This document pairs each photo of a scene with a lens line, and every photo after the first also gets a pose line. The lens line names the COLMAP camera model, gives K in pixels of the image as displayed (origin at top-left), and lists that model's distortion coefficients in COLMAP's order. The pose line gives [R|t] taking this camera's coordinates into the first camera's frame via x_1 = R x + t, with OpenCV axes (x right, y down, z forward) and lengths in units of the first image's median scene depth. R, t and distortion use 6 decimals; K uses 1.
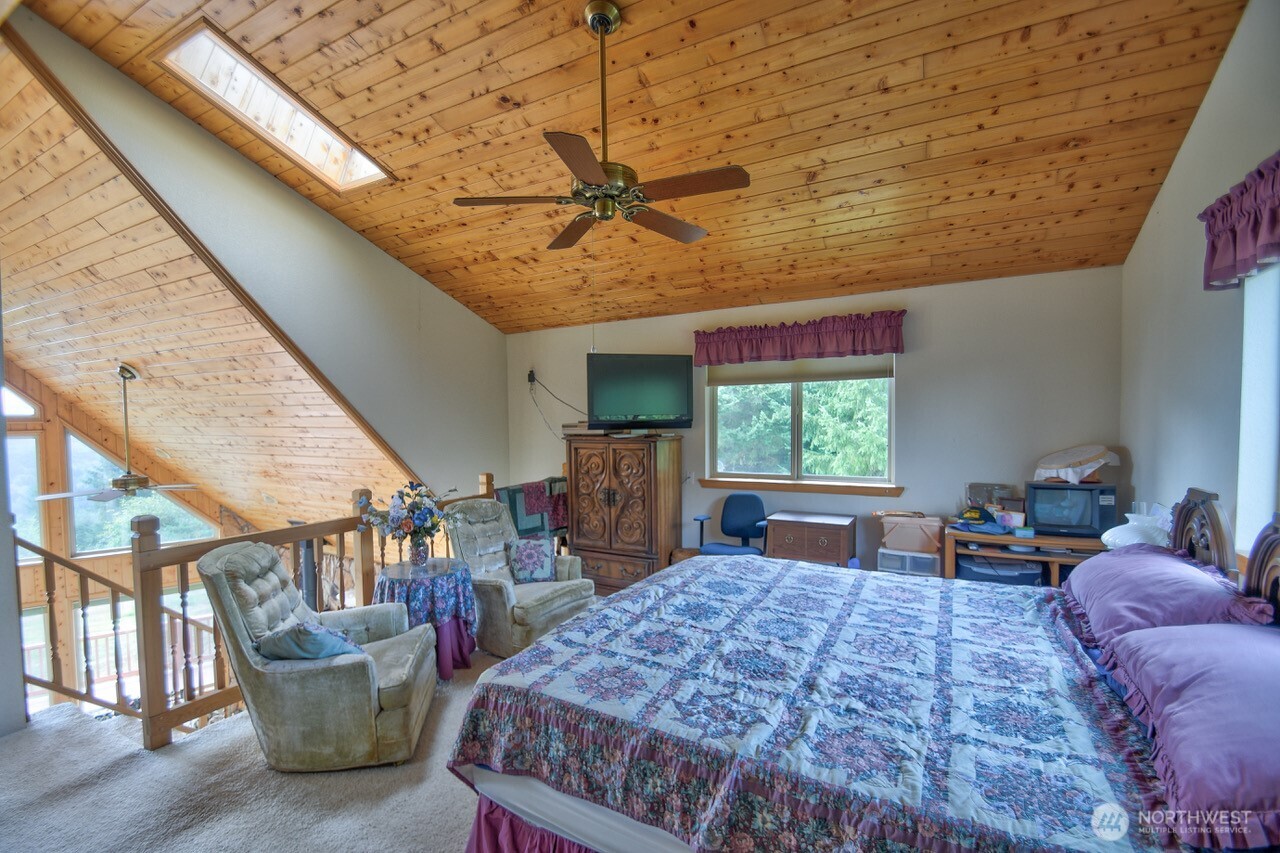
lens RADIAL K [[578.7, 0, 630.7], [0, 578.7, 449.6], [0, 0, 1]] dist [0.016648, -0.020356]
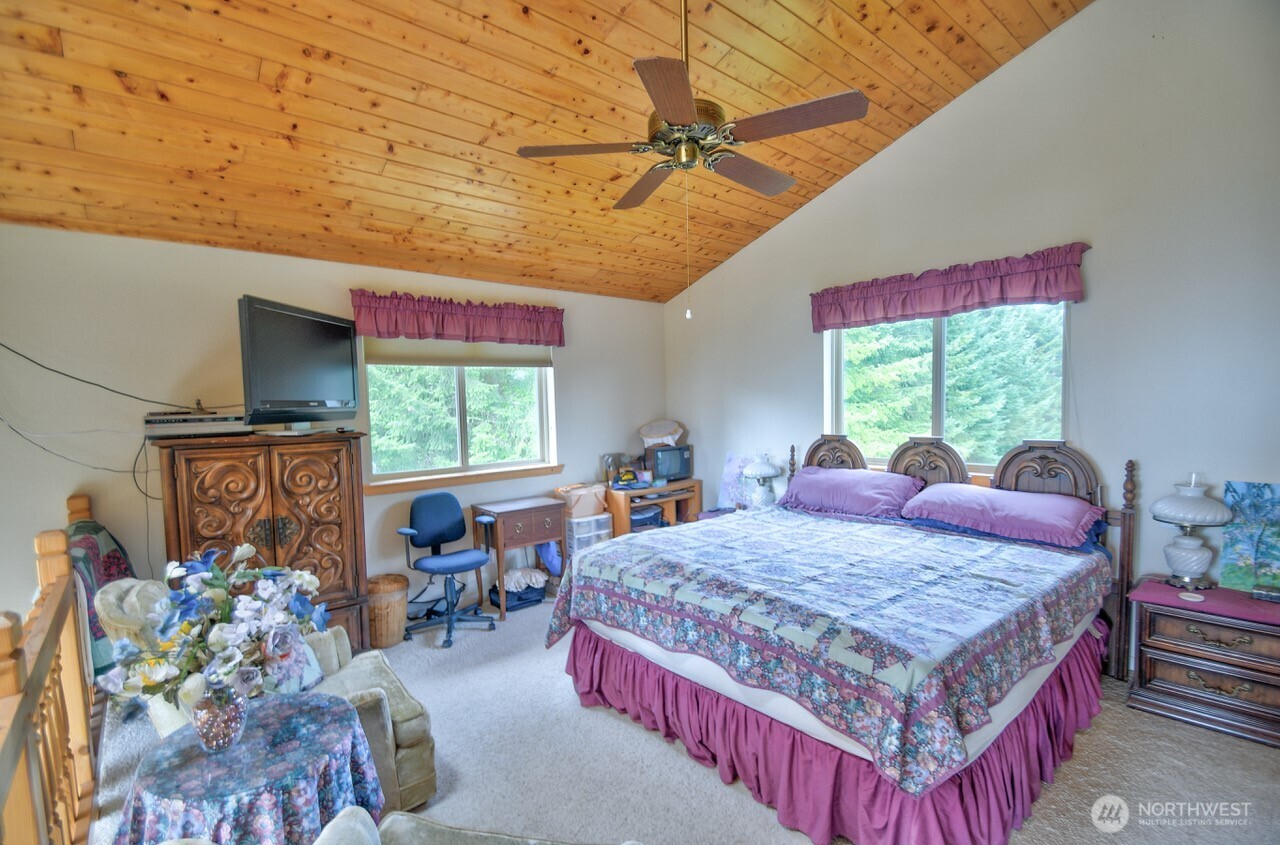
lens RADIAL K [[570.4, 0, 637.2], [0, 570.4, 439.2], [0, 0, 1]] dist [-0.003535, -0.000361]
pose [[0.340828, -0.056489, 0.938427, -0.501566], [0.068316, 0.997042, 0.035206, -0.013138], [-0.937640, 0.052110, 0.343680, 0.446040]]
